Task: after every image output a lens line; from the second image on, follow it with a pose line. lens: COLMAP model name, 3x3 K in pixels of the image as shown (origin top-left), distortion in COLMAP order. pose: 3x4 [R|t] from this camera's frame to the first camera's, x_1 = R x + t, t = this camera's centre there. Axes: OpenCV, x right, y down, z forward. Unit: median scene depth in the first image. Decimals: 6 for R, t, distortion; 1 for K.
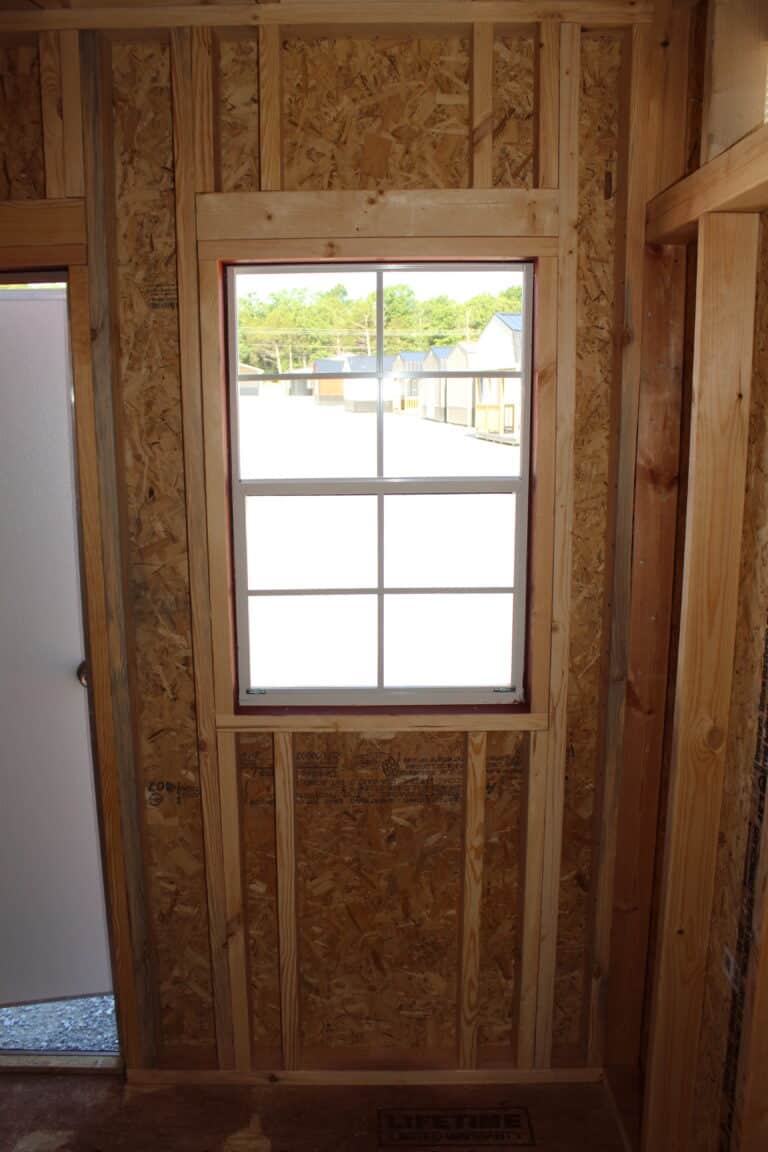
lens RADIAL K [[985.4, 0, 384.0], [0, 985.4, 576.0], [0, 0, 1]] dist [-0.098582, 0.000180]
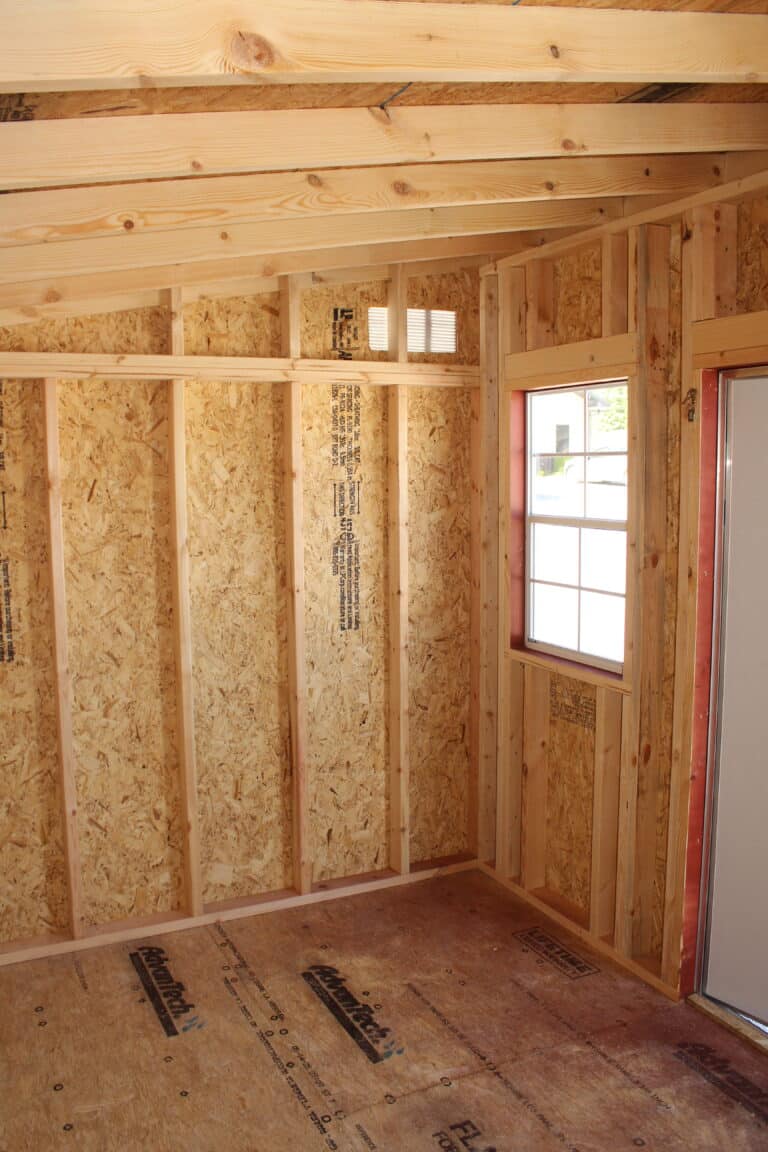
lens RADIAL K [[985.4, 0, 384.0], [0, 985.4, 576.0], [0, 0, 1]] dist [-0.098582, 0.000180]
pose [[0.447634, 0.103338, -0.888226, 1.275790], [-0.169744, 0.985060, 0.029059, 0.003545], [0.877958, 0.137763, 0.458488, -0.005594]]
